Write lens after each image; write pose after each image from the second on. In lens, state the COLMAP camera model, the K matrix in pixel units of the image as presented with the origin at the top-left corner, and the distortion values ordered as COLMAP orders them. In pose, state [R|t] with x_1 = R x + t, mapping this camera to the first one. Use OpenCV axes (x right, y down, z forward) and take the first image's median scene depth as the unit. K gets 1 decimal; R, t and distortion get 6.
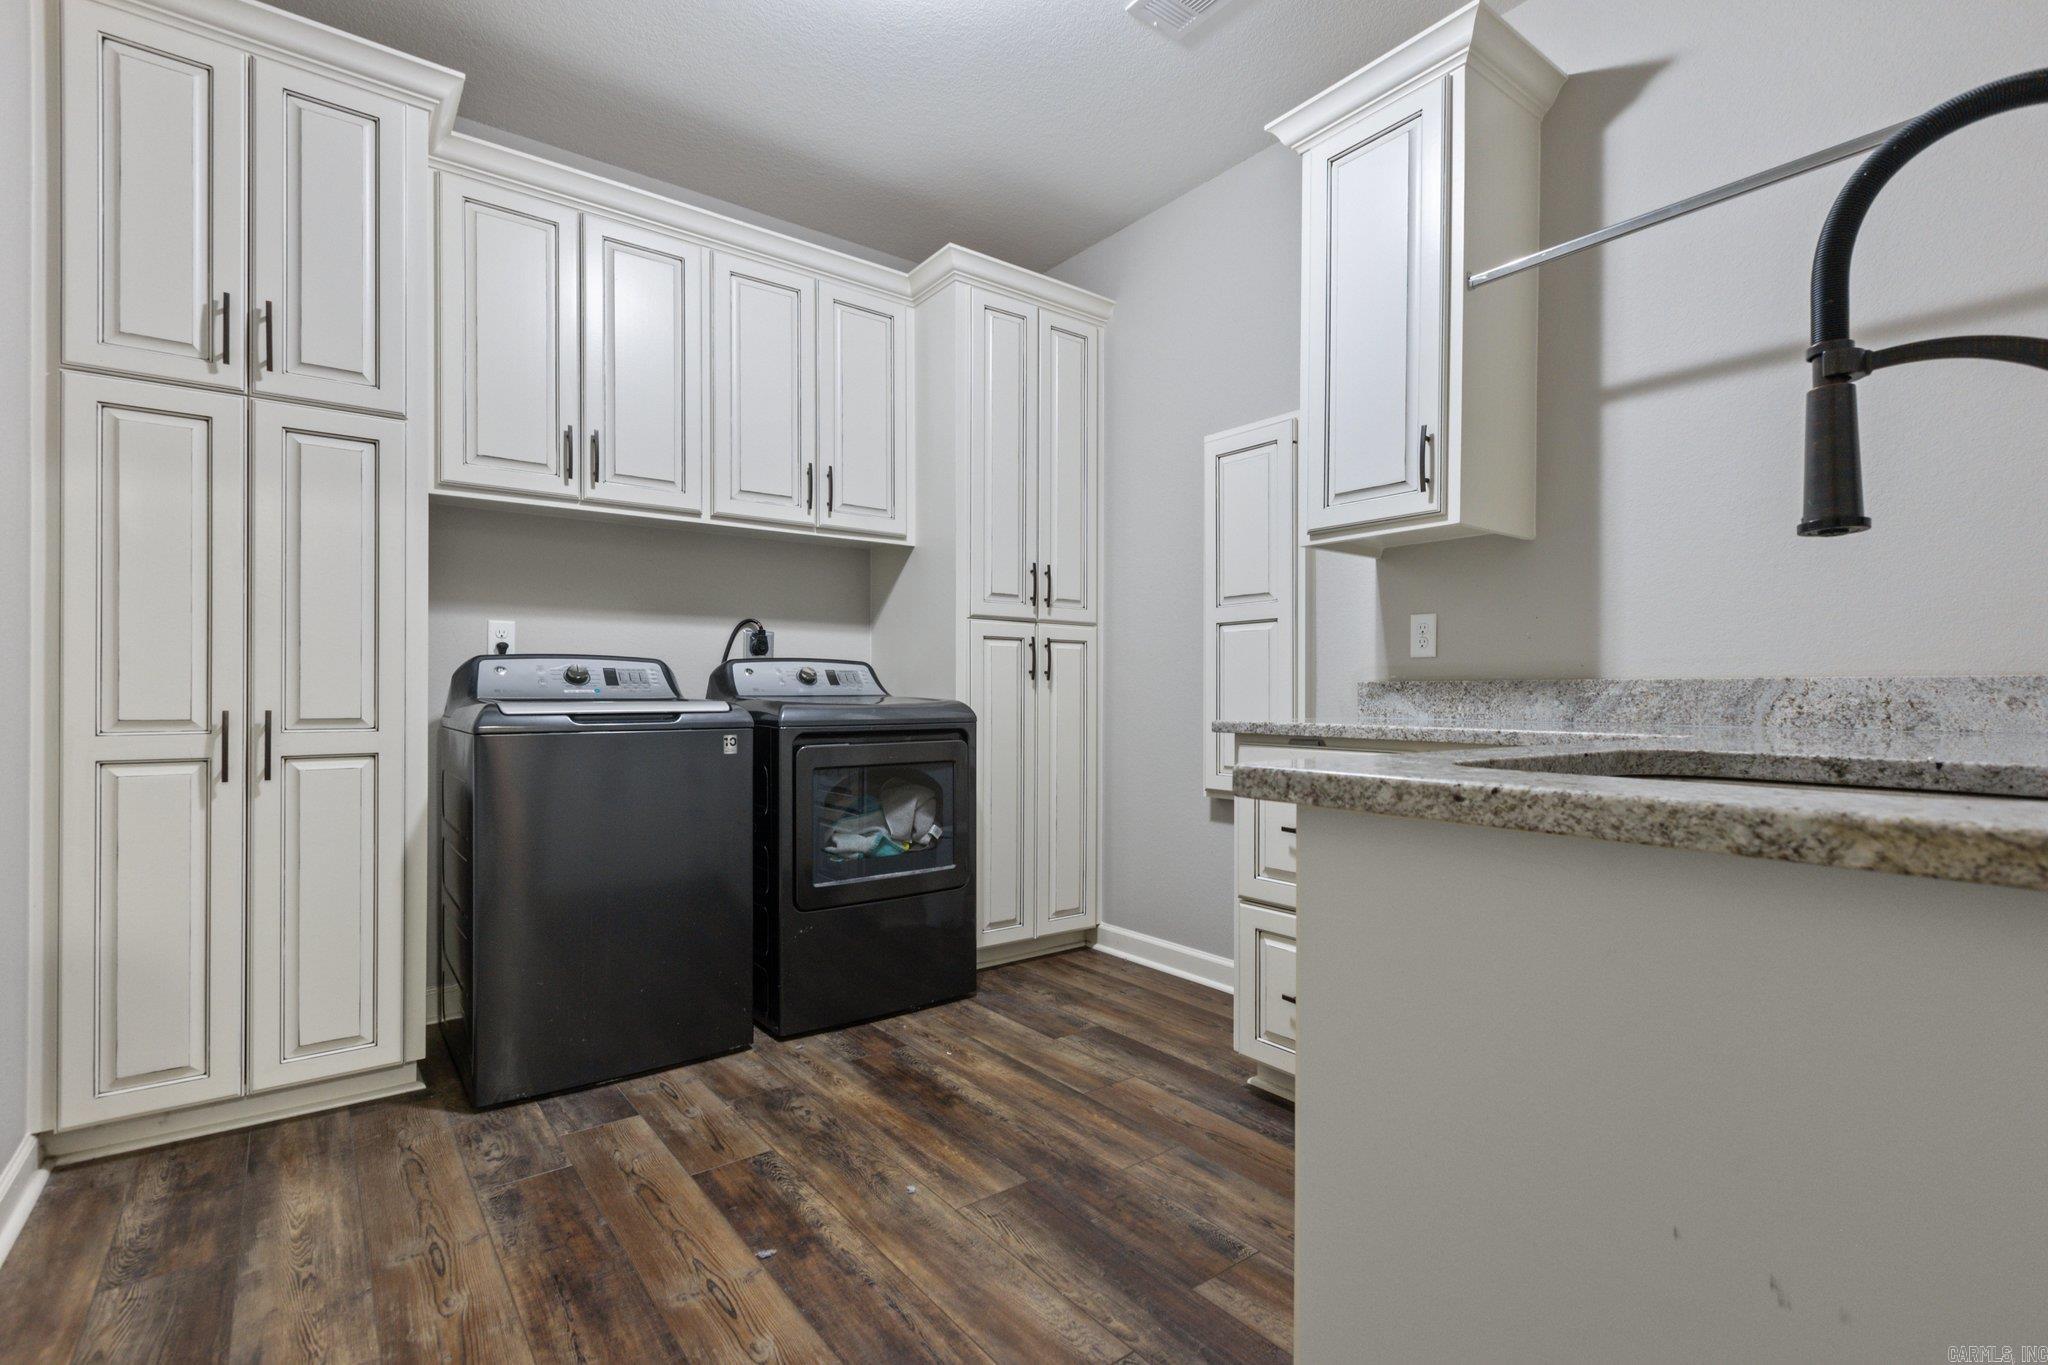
lens RADIAL K [[941.5, 0, 1019.3], [0, 941.5, 654.7], [0, 0, 1]] dist [0.007977, 0.000123]
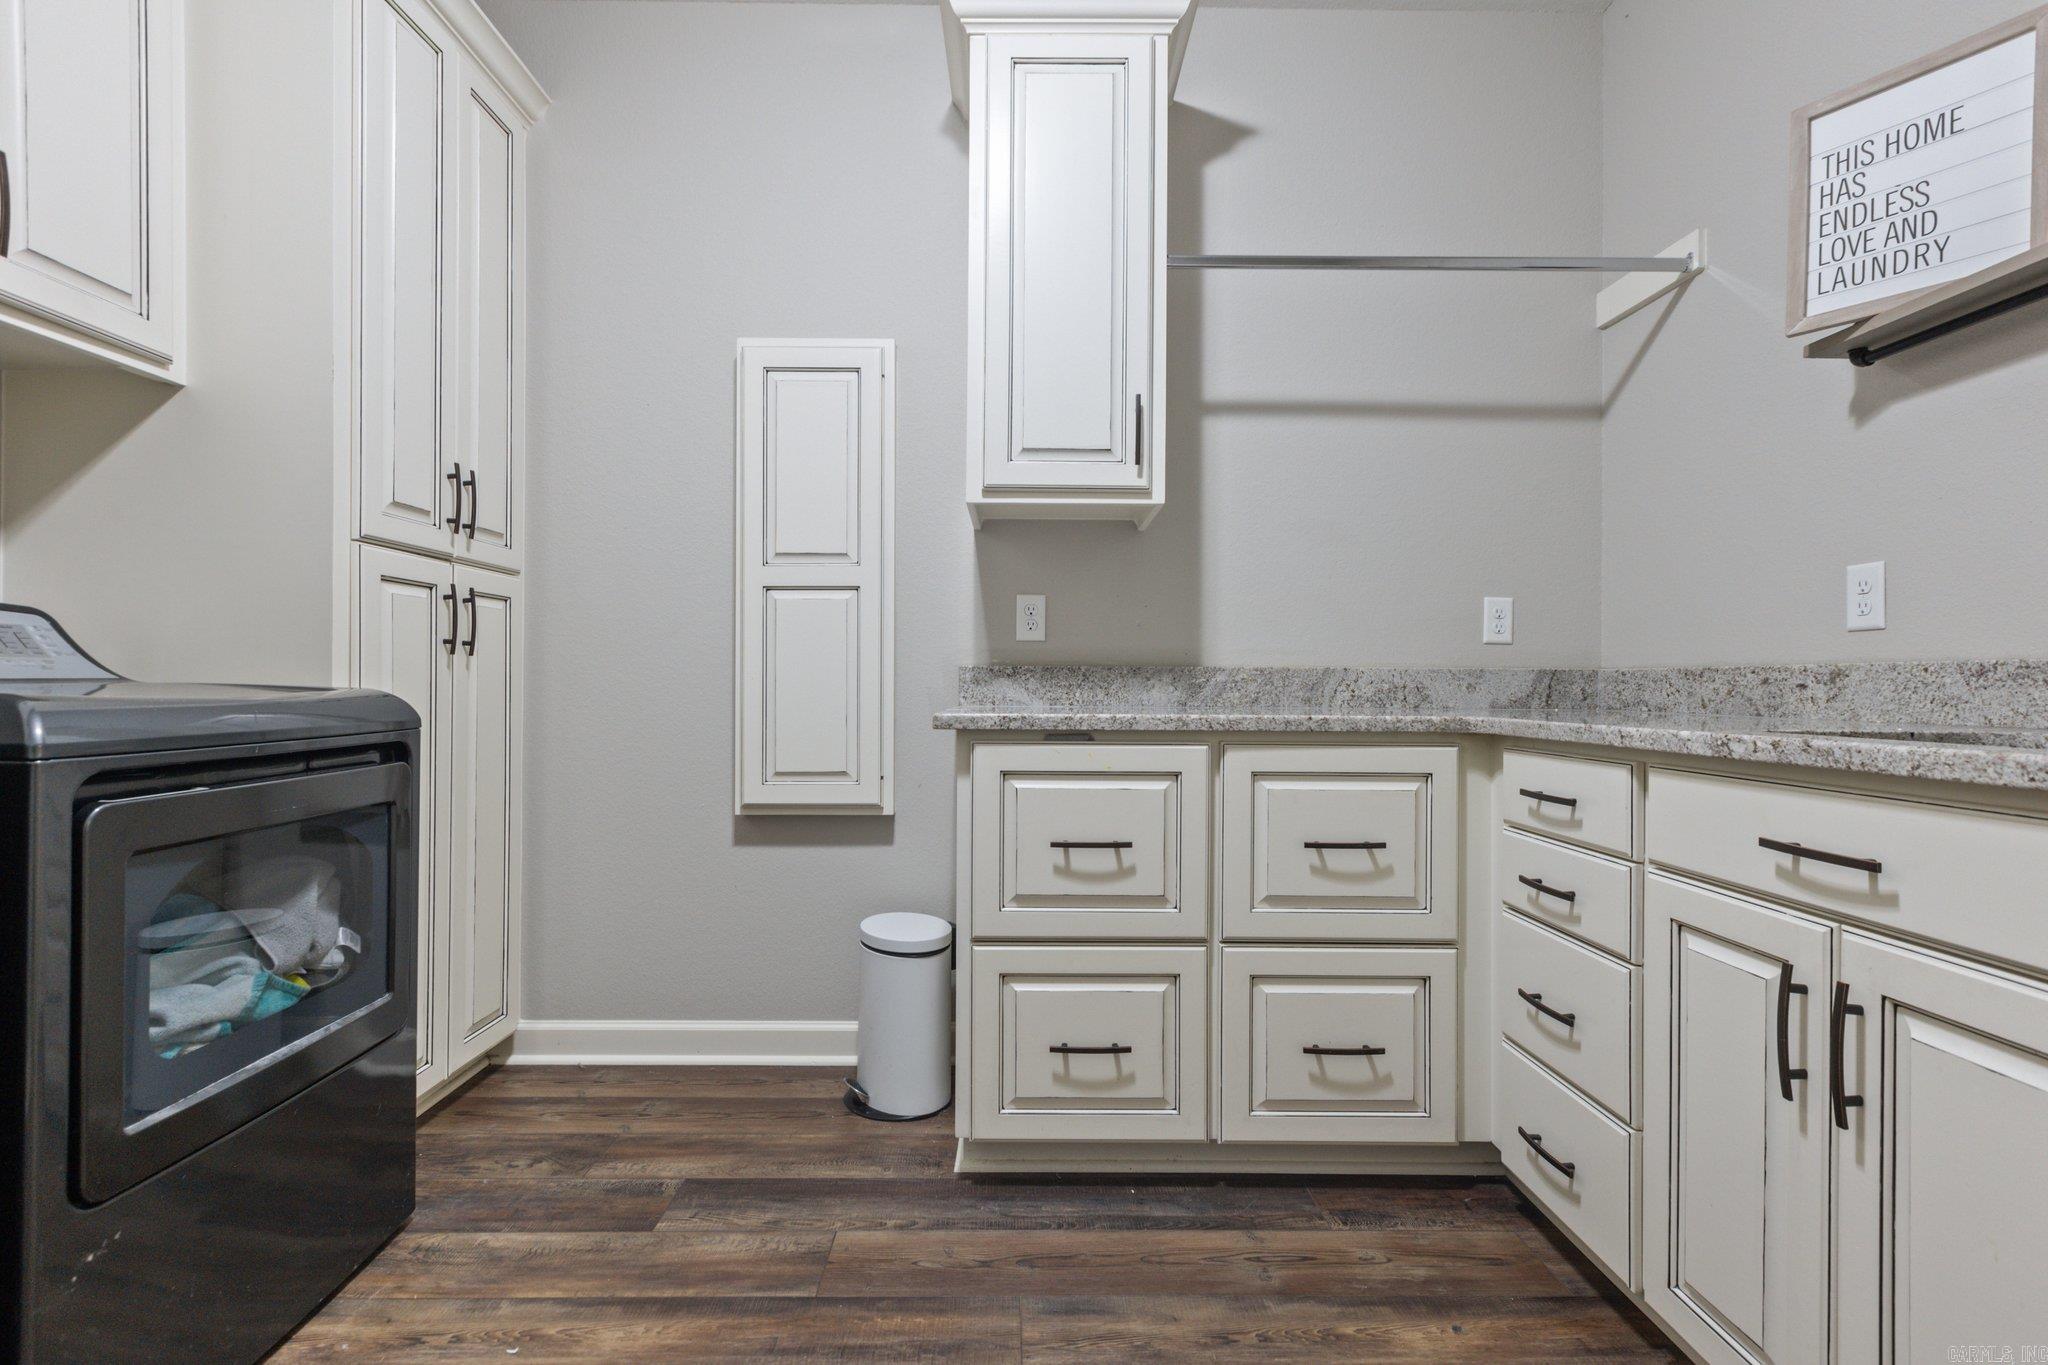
lens RADIAL K [[941.5, 0, 1019.3], [0, 941.5, 654.7], [0, 0, 1]] dist [0.007977, 0.000123]
pose [[0.601295, 0.023584, 0.798679, -0.313987], [-0.036553, 0.999330, -0.001990, 0.018111], [-0.798191, -0.027997, 0.601754, 0.424297]]
